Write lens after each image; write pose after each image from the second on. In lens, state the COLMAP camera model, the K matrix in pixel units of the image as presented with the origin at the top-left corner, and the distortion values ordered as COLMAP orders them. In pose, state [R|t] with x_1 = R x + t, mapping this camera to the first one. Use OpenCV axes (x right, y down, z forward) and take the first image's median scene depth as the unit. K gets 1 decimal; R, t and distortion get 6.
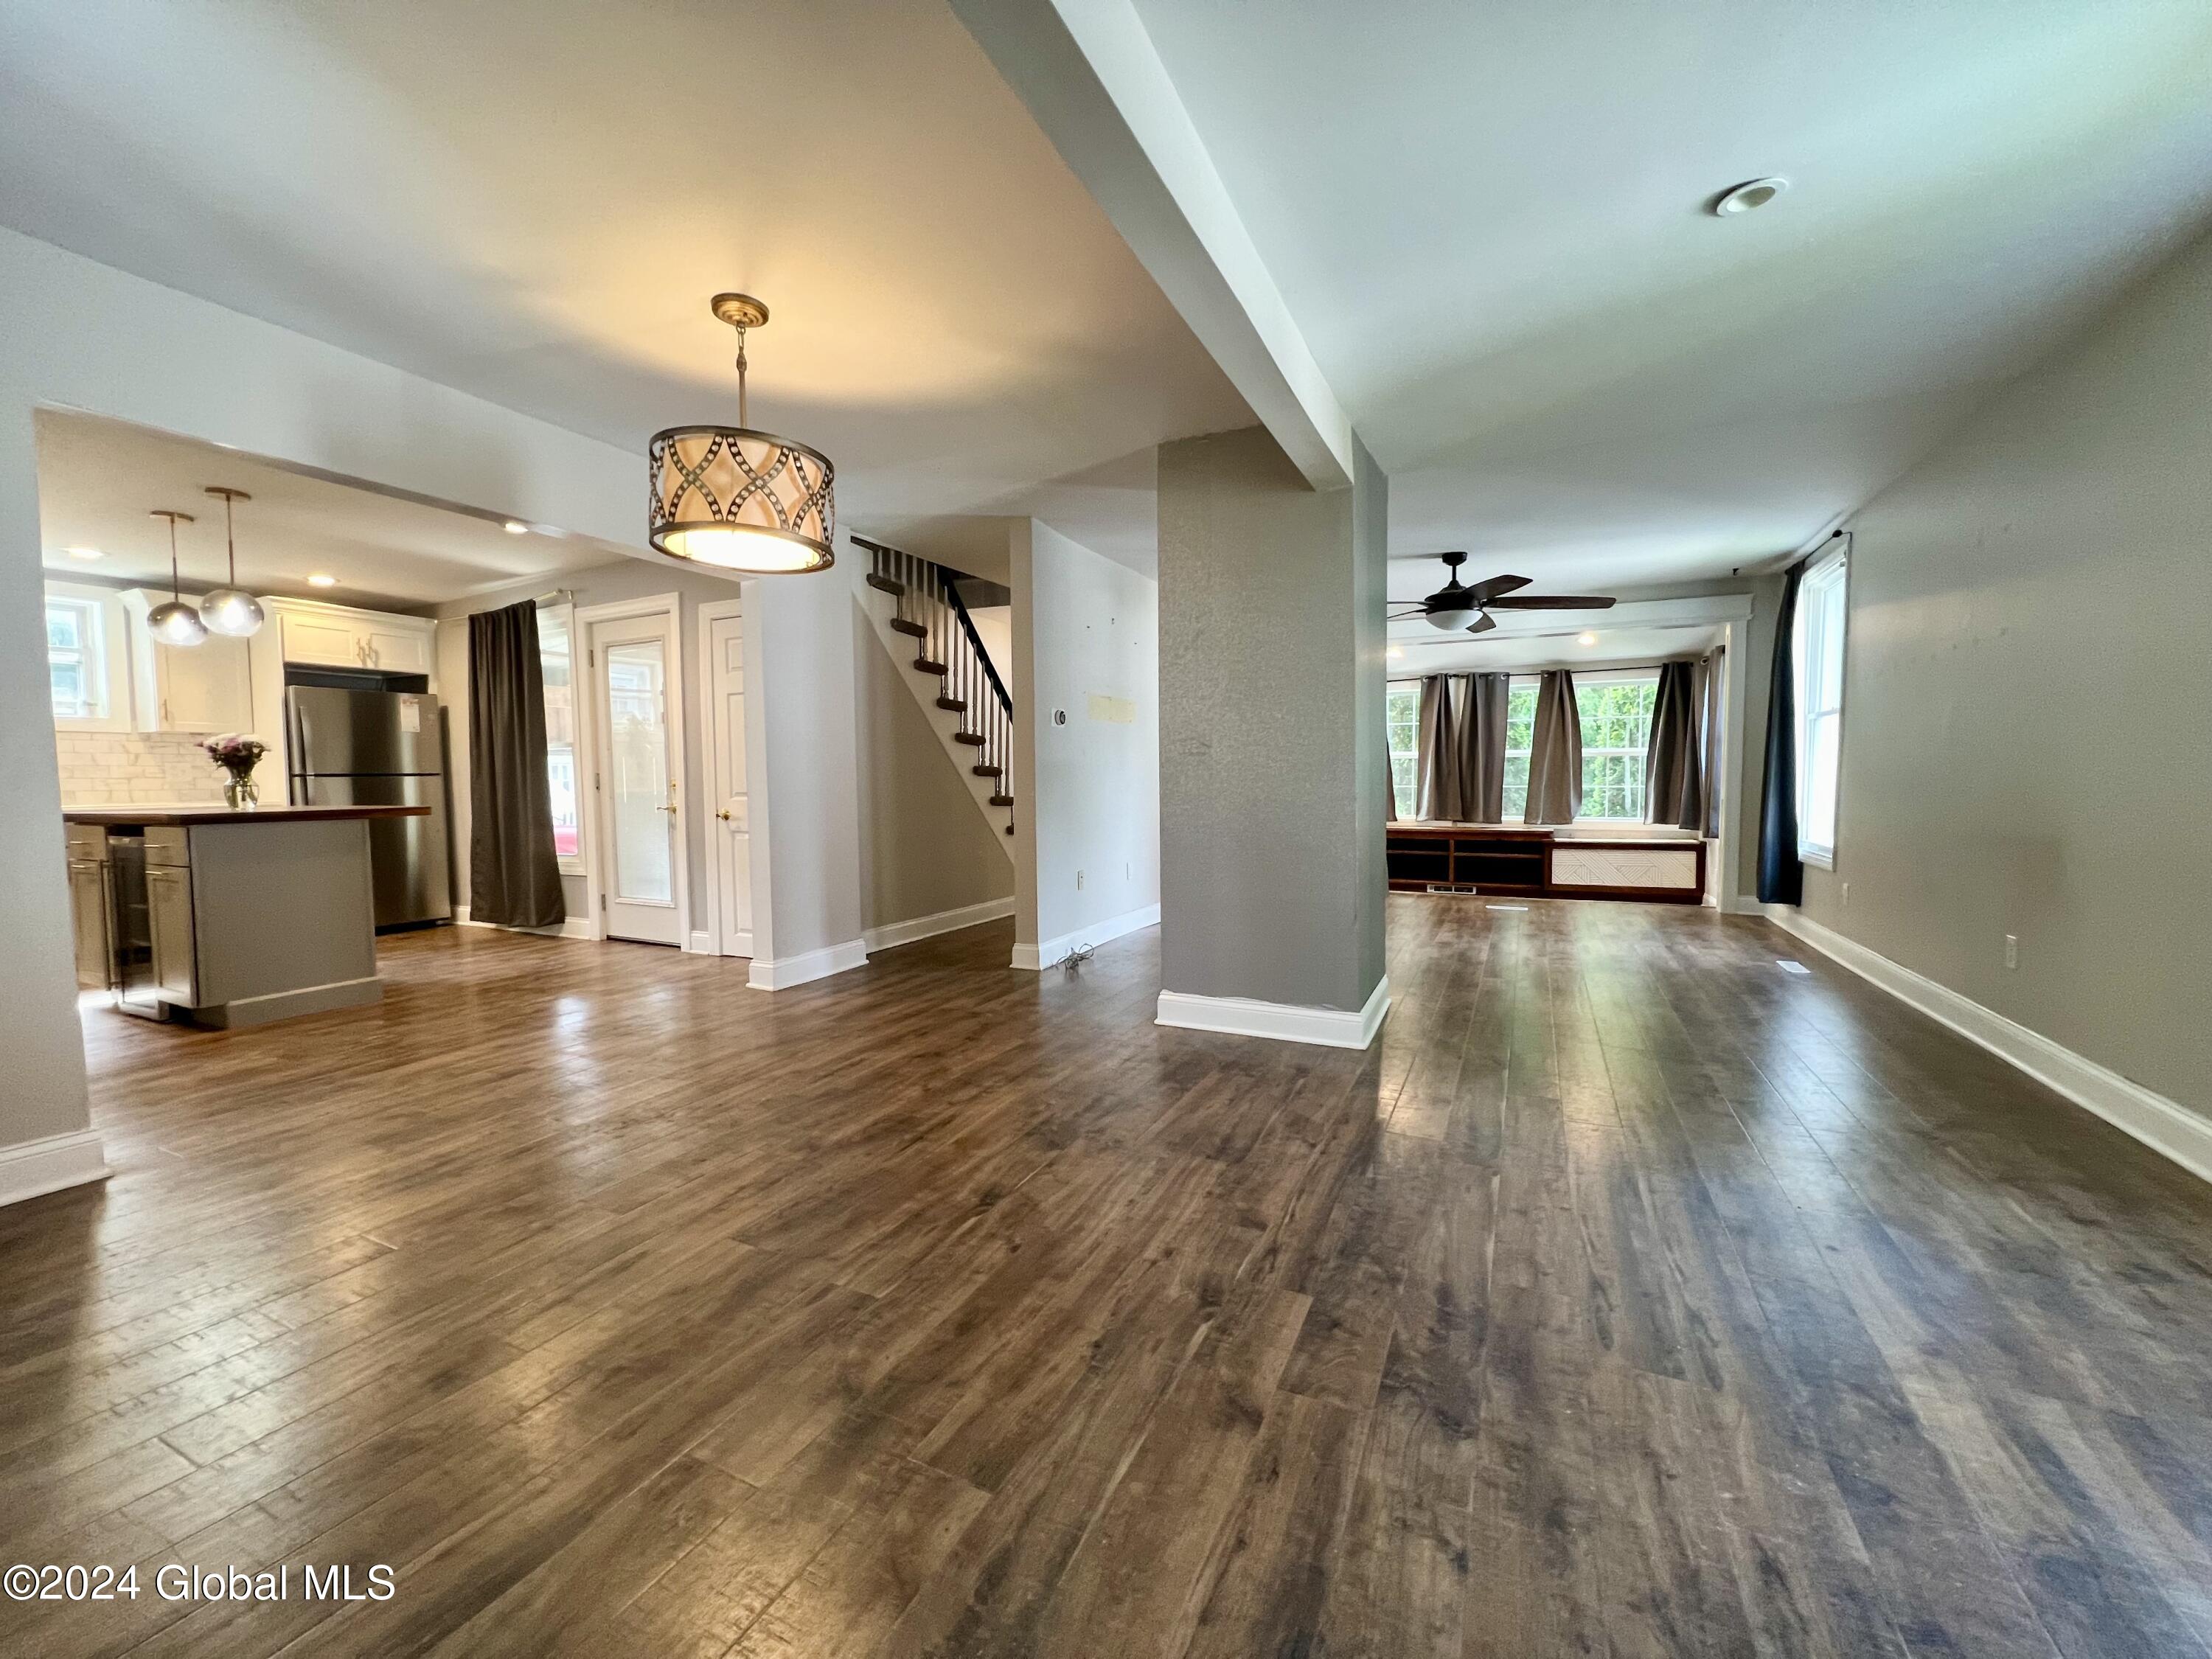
lens RADIAL K [[879.9, 0, 1091.3], [0, 879.9, 820.4], [0, 0, 1]] dist [-0.002015, -0.000356]
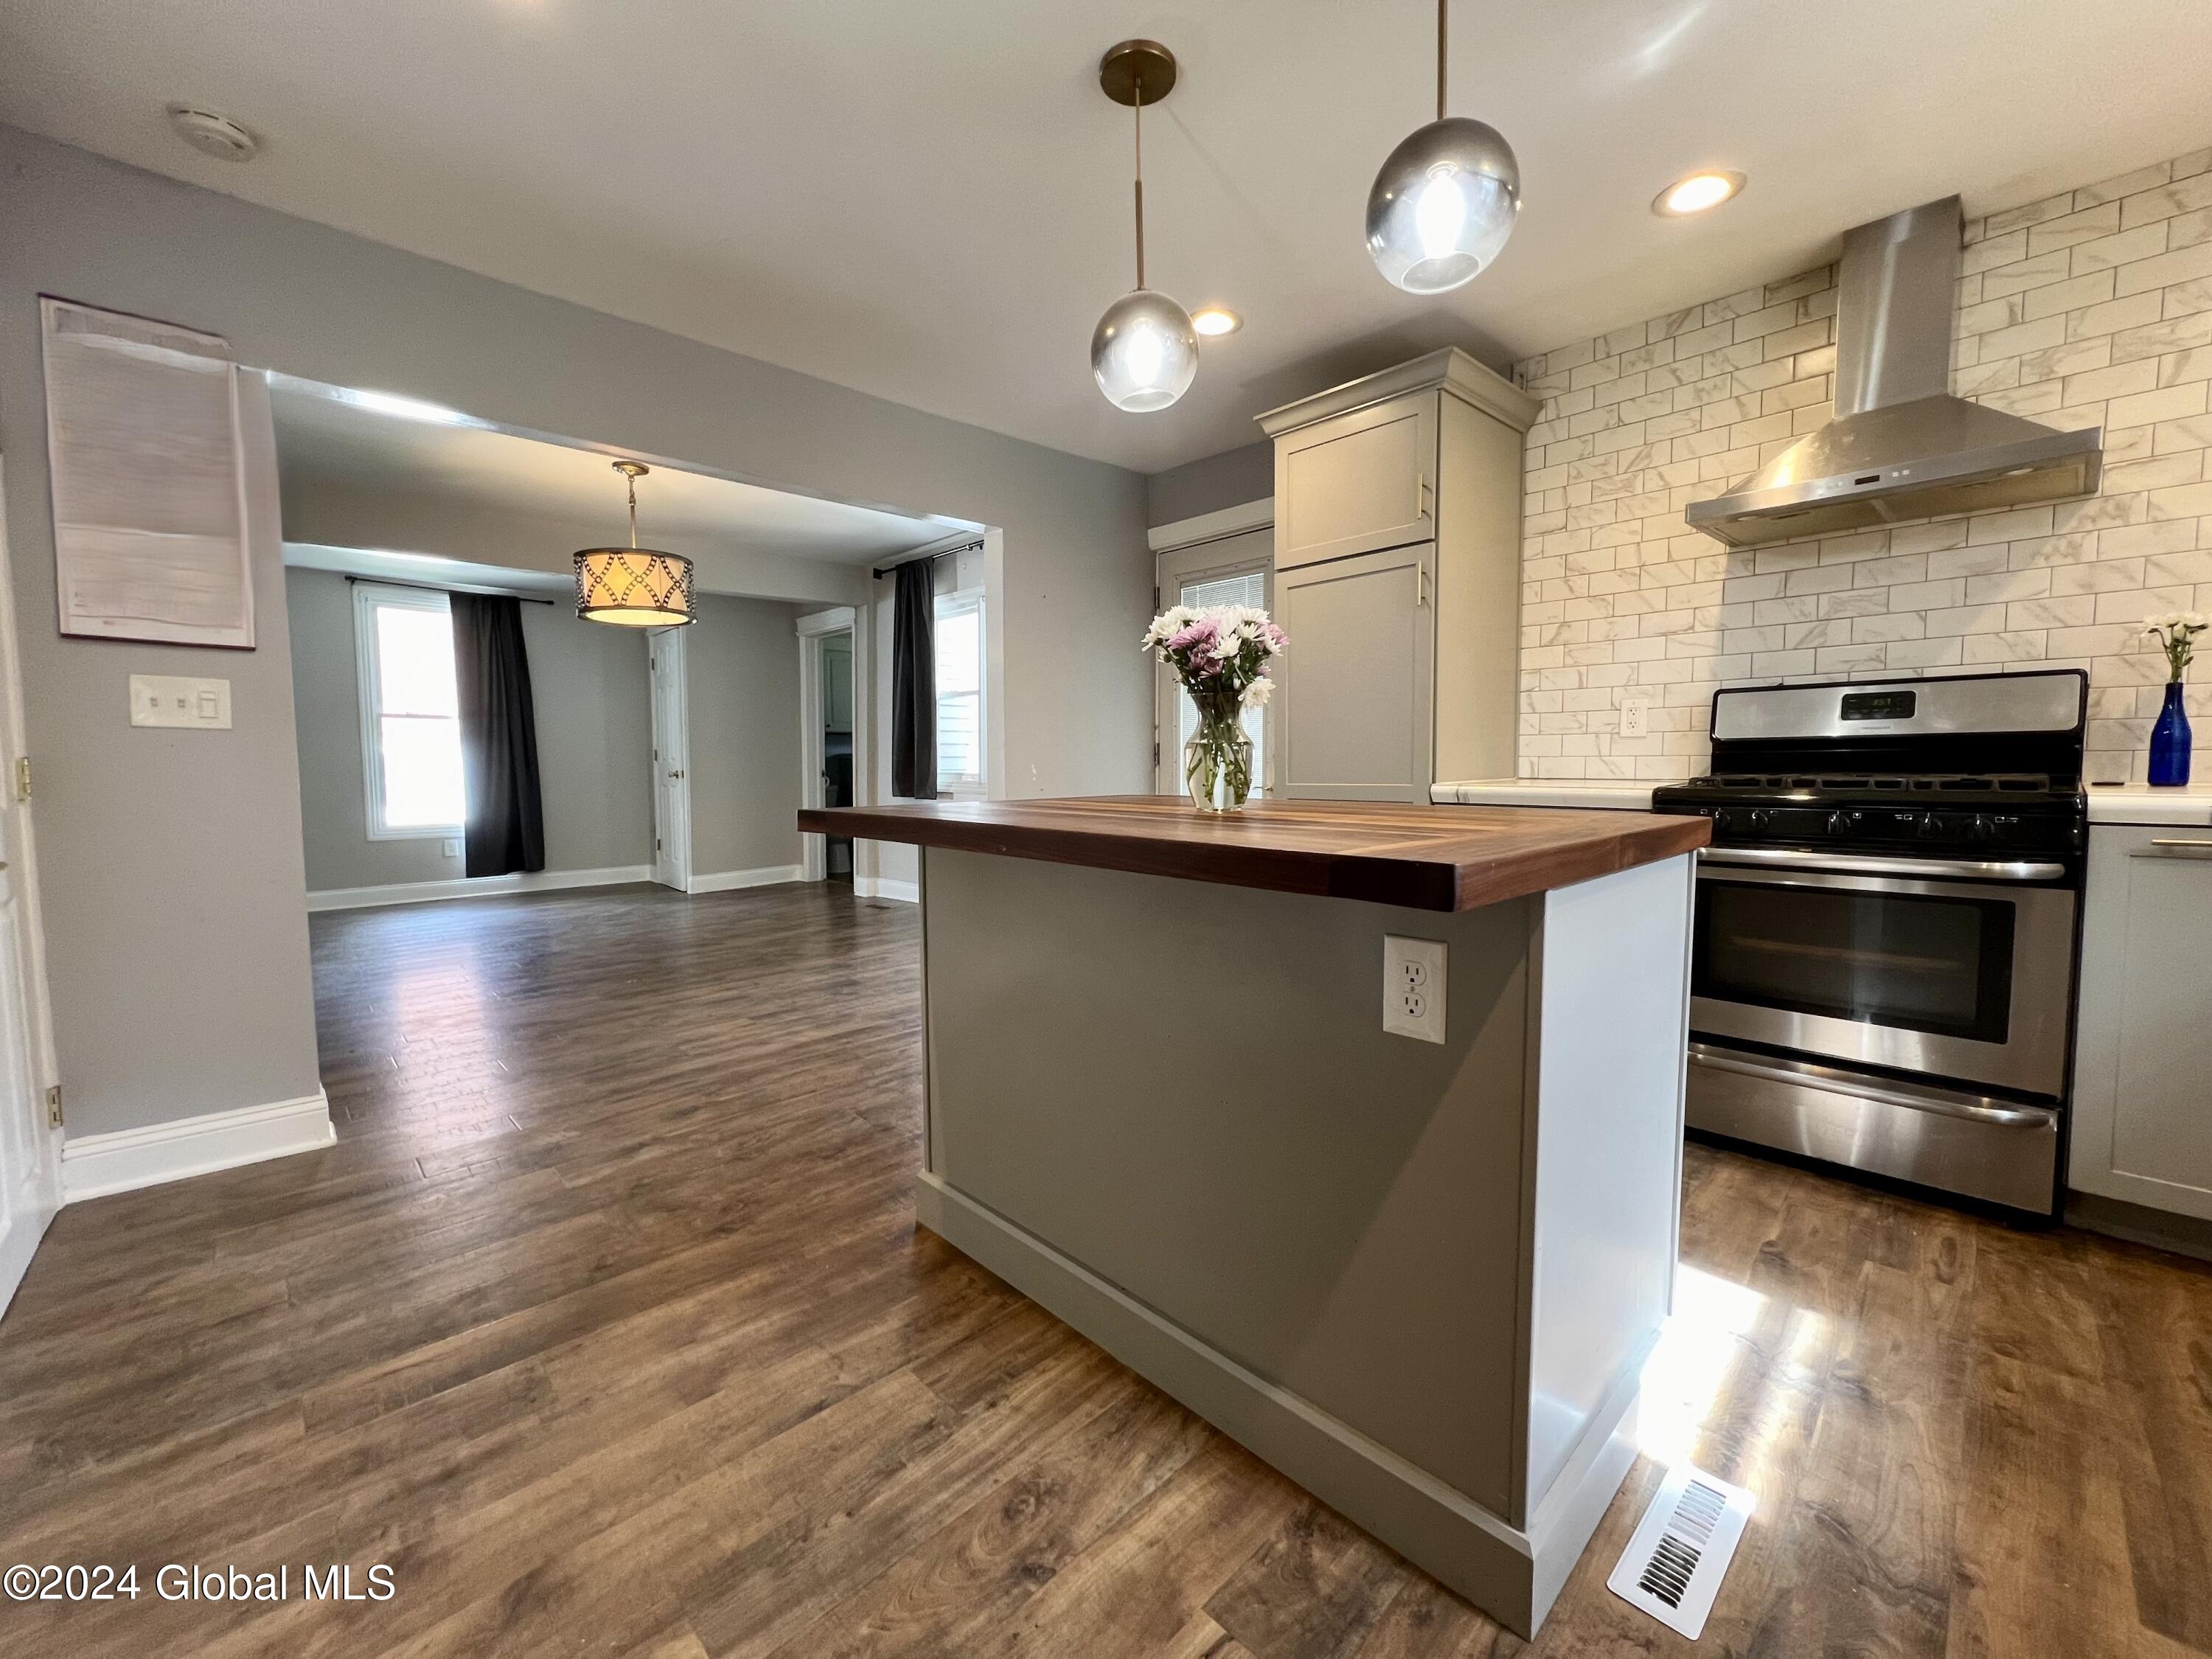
lens RADIAL K [[887.6, 0, 1104.8], [0, 887.6, 825.3], [0, 0, 1]] dist [-0.003096, 0.001197]
pose [[-0.941915, -0.004629, 0.335819, -1.132534], [0.036651, 0.992517, 0.116480, -0.057606], [-0.333845, 0.122022, -0.934697, 1.478375]]
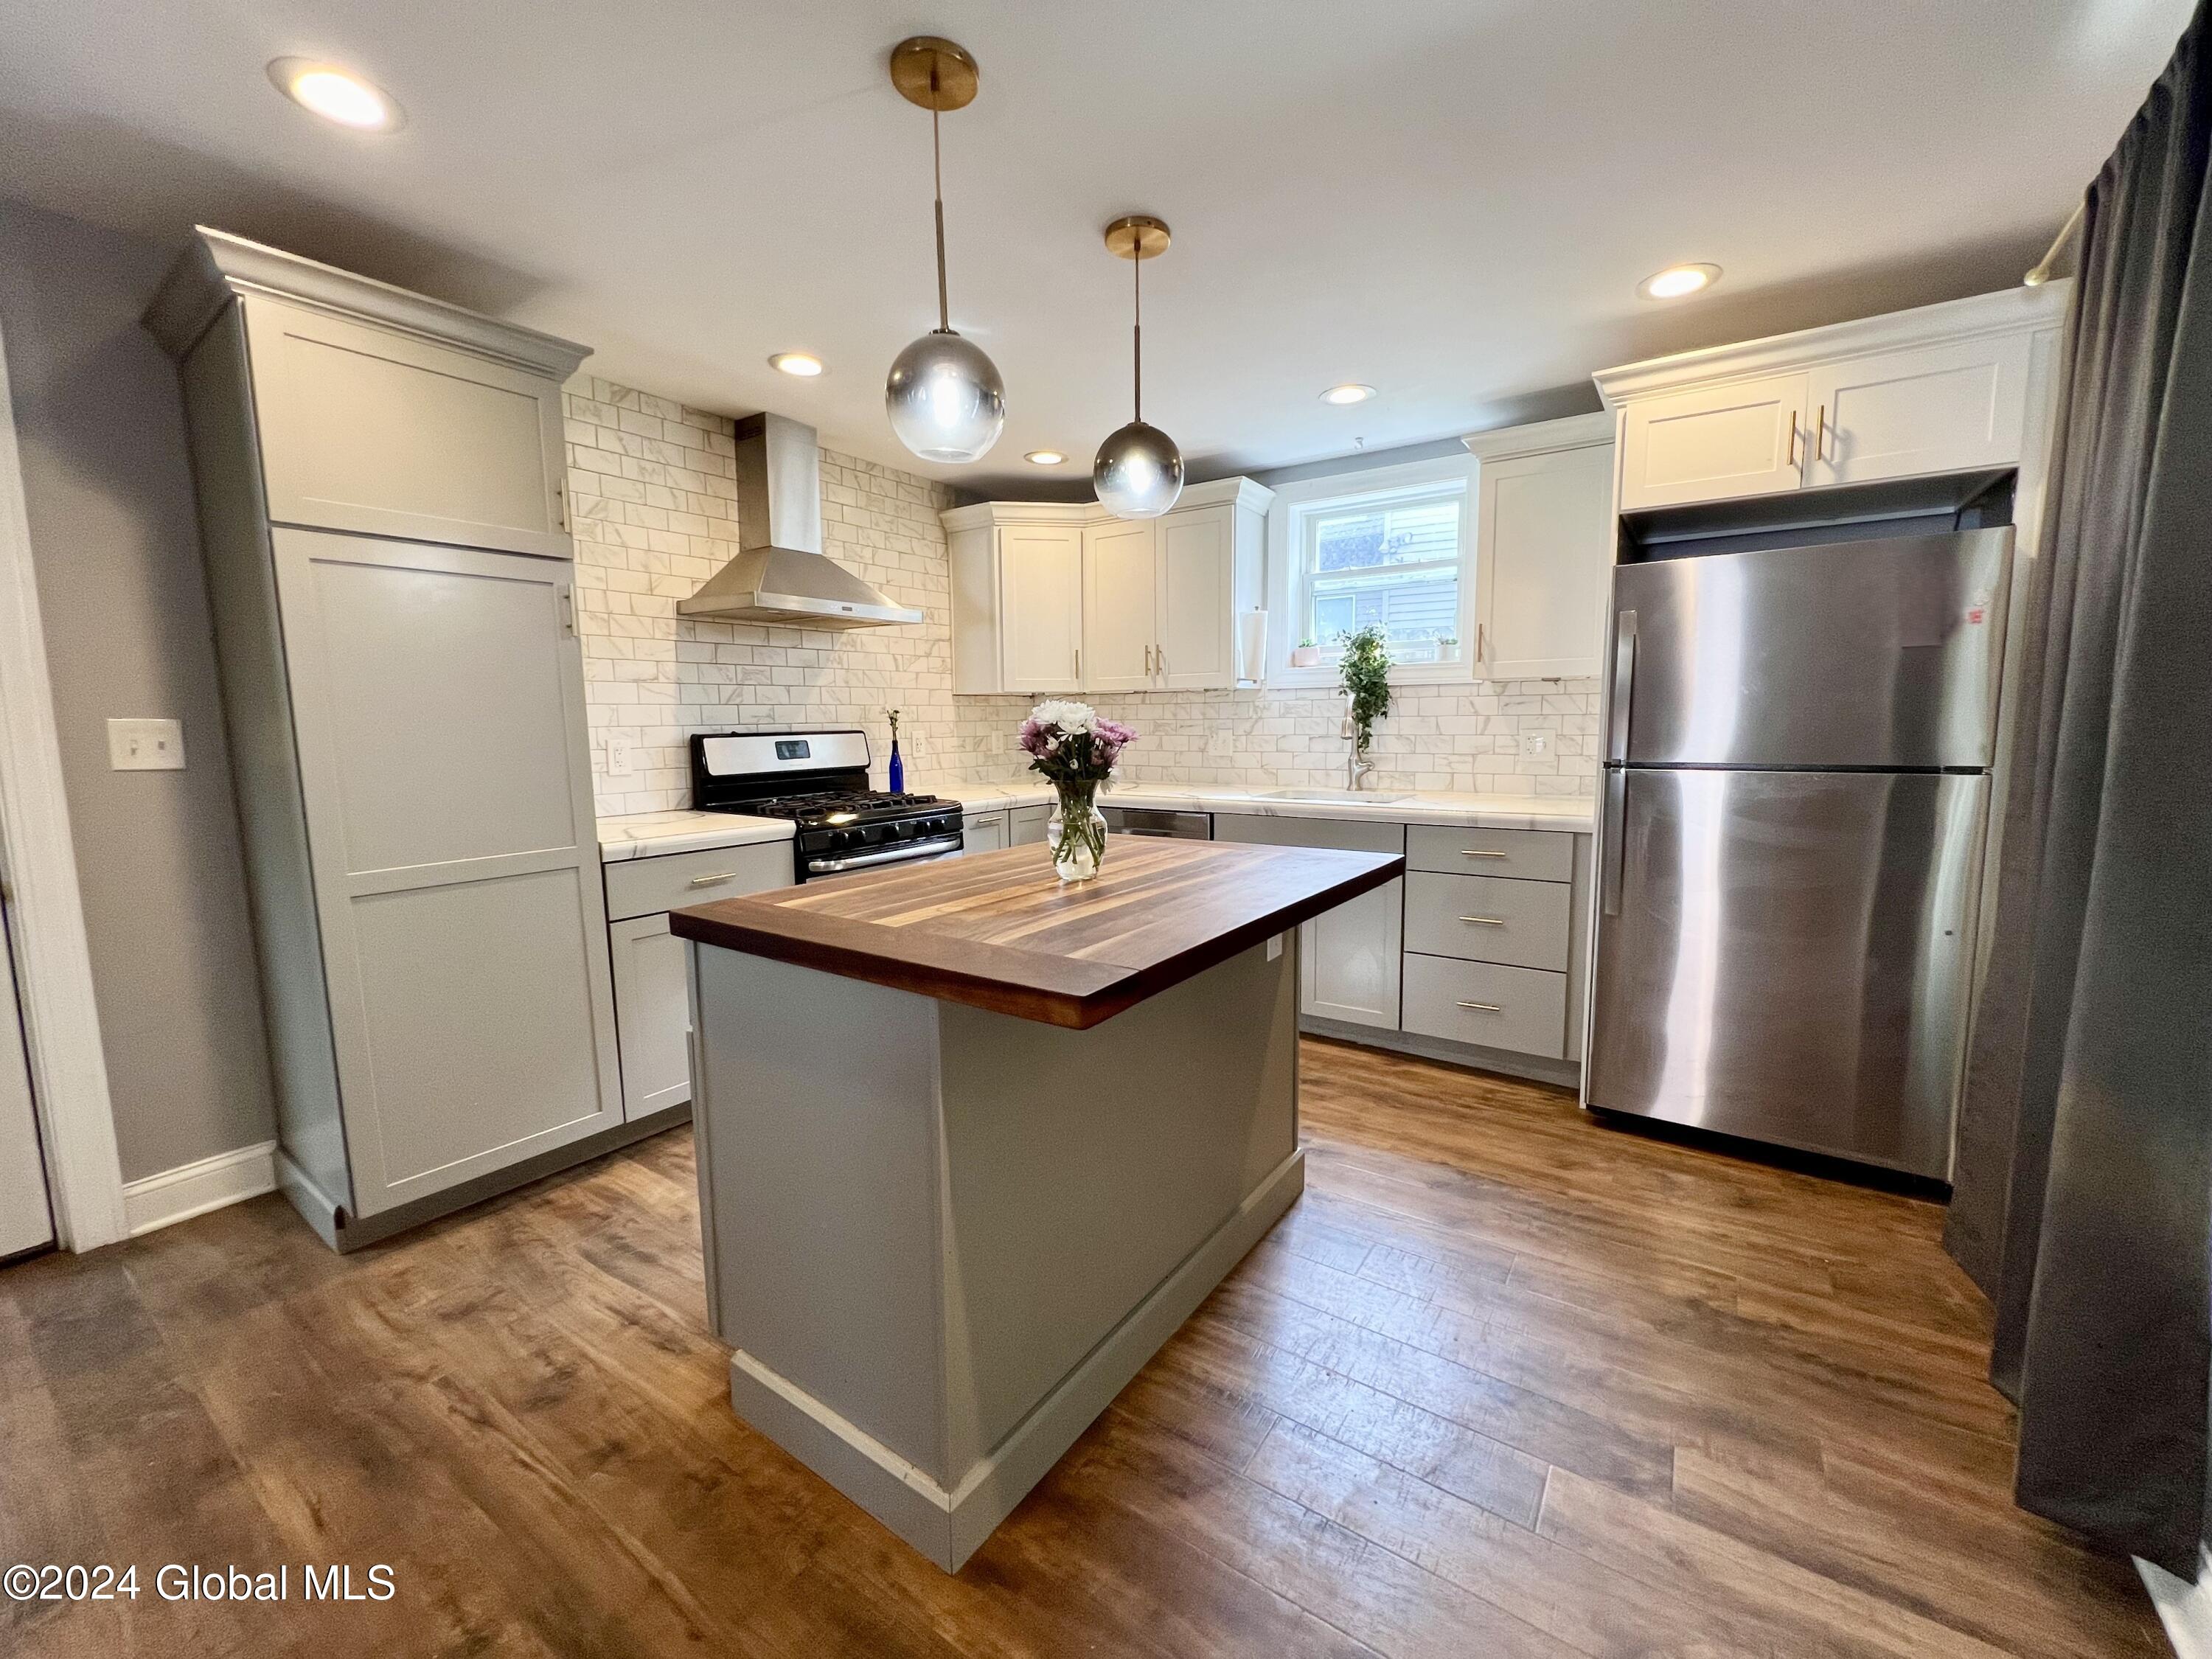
lens RADIAL K [[887.6, 0, 1102.1], [0, 887.6, 825.9], [0, 0, 1]] dist [-0.003096, 0.001197]
pose [[-0.143720, 0.131656, -0.980822, -0.583823], [-0.034571, 0.989838, 0.137932, -0.107043], [0.989014, 0.053731, -0.137708, 1.157230]]
